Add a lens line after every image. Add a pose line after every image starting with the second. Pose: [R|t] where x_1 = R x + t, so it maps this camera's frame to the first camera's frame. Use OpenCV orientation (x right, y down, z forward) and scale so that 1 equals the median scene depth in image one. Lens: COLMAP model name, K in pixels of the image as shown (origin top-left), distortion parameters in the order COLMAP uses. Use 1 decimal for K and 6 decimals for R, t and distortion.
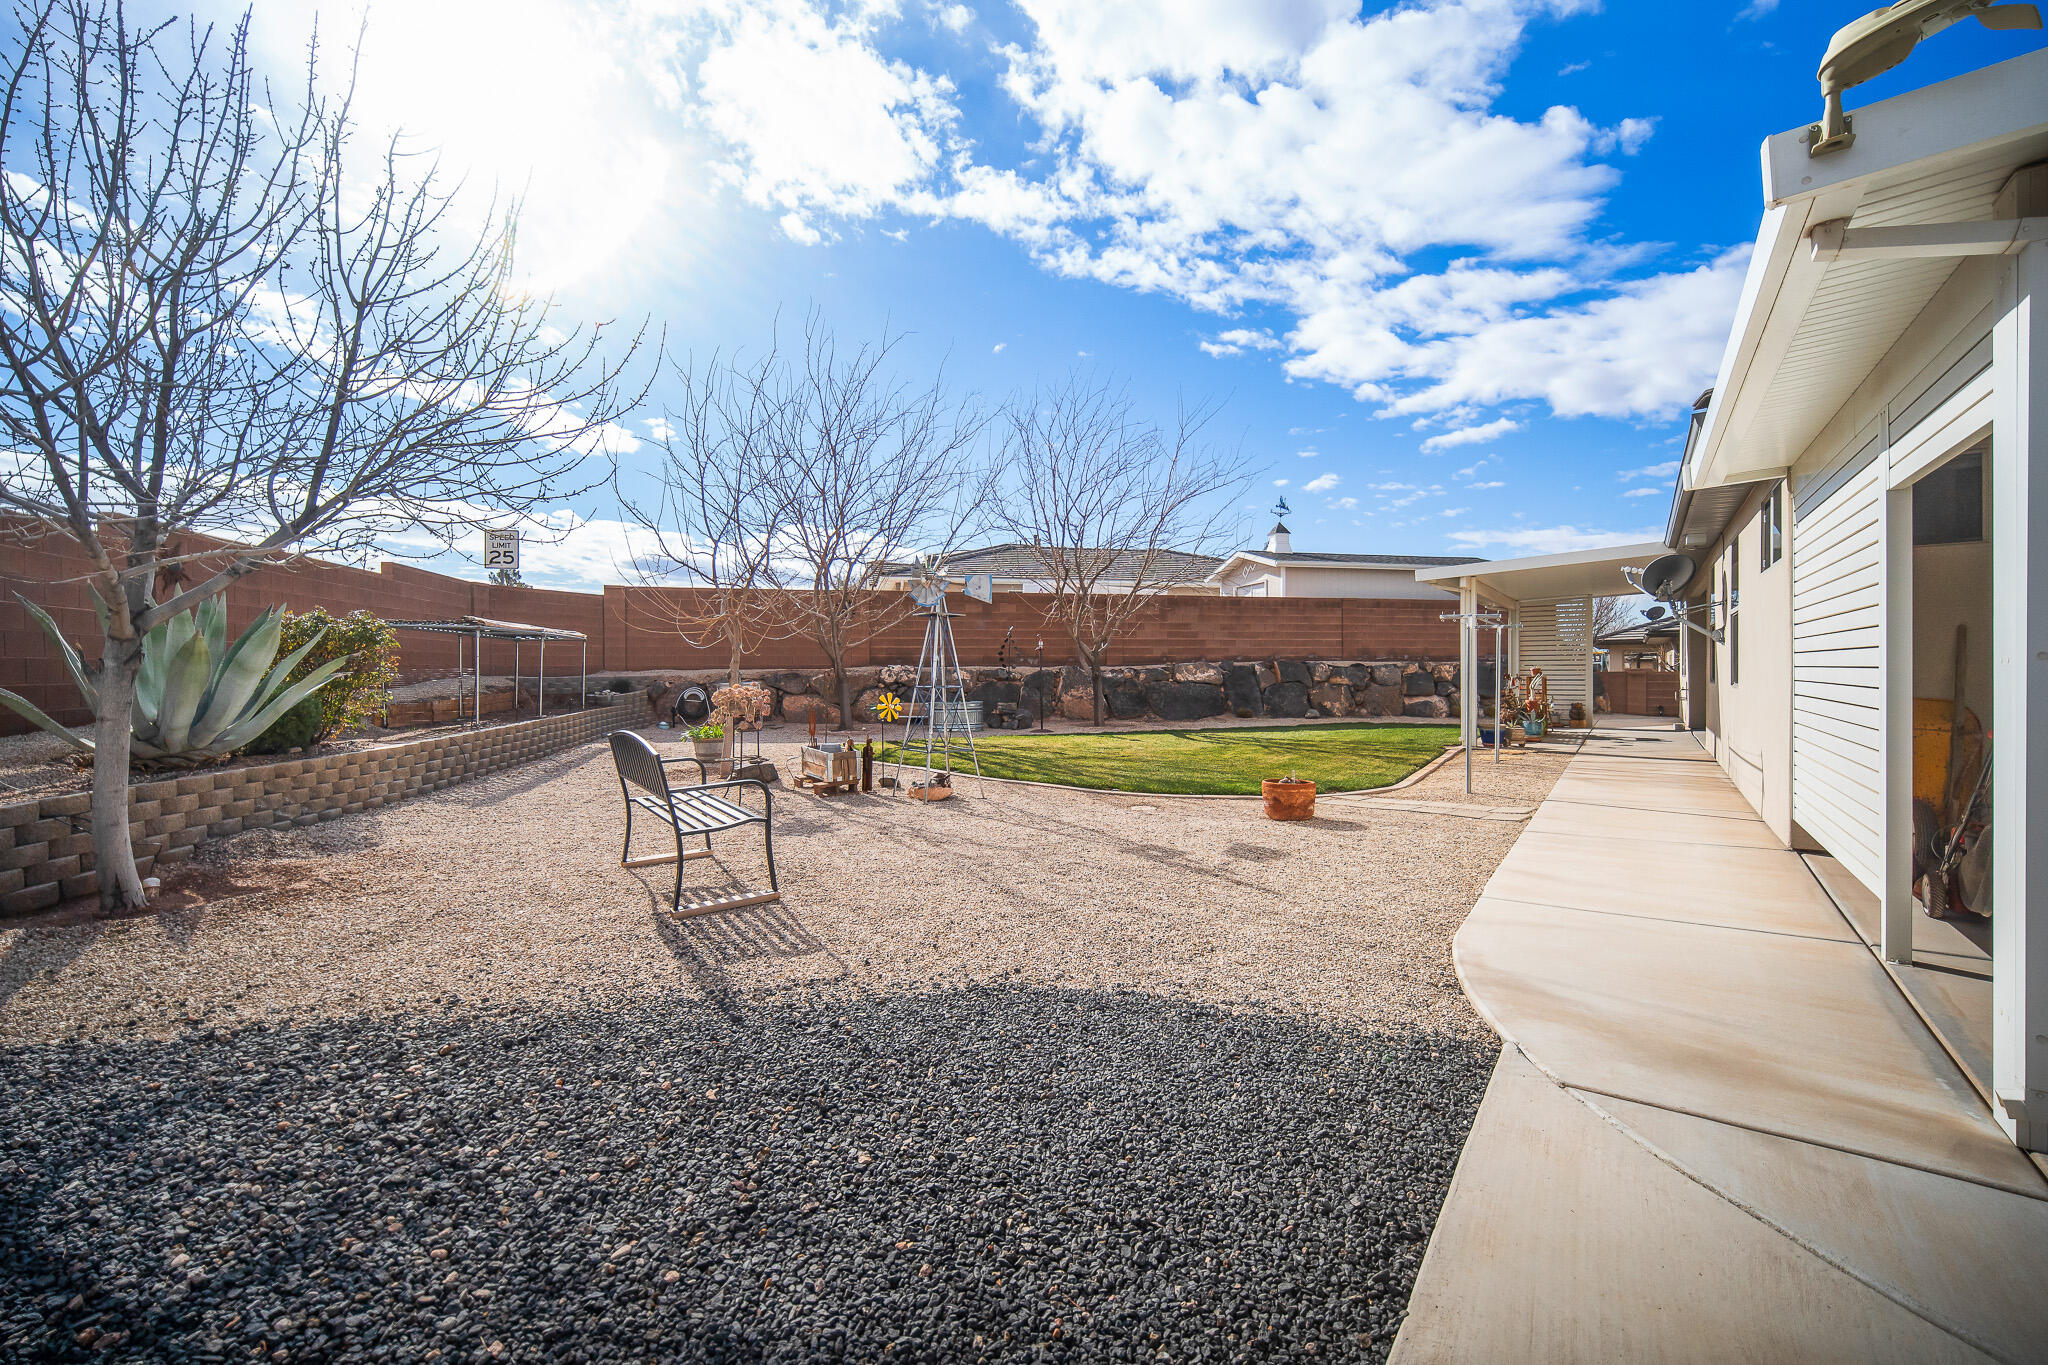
lens RADIAL K [[844.5, 0, 1024.3], [0, 844.5, 669.6], [0, 0, 1]] dist [-0.007905, -0.000448]
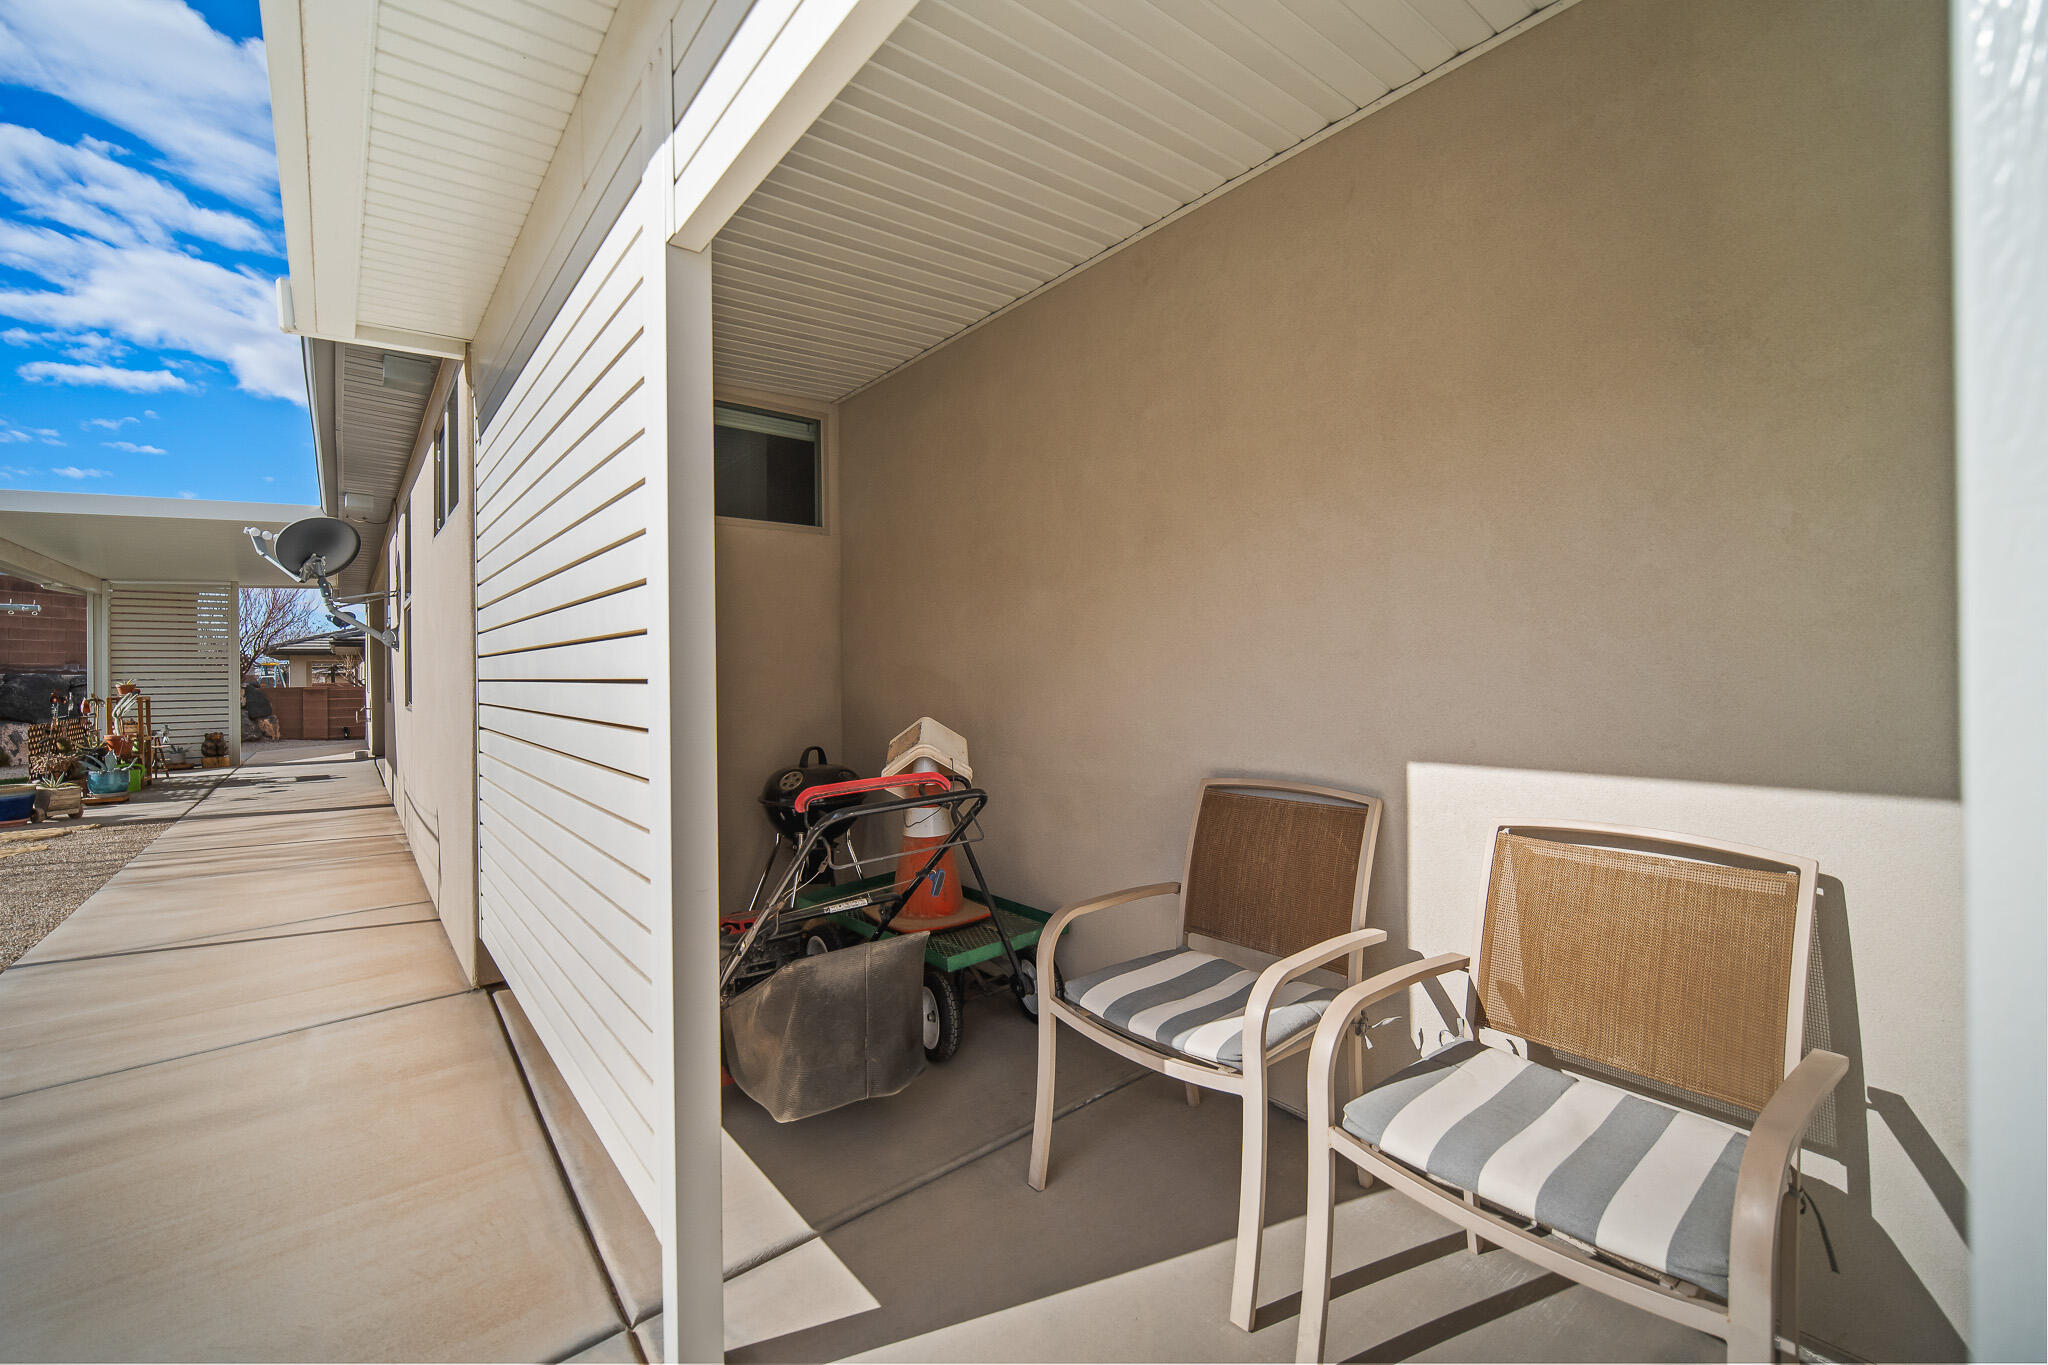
lens RADIAL K [[844.5, 0, 1030.2], [0, 844.5, 683.6], [0, 0, 1]] dist [-0.007905, -0.000448]
pose [[0.252083, -0.004127, 0.967697, 0.163714], [0.004564, 0.999985, 0.003076, -0.000474], [-0.967695, 0.003641, 0.252098, 0.175104]]
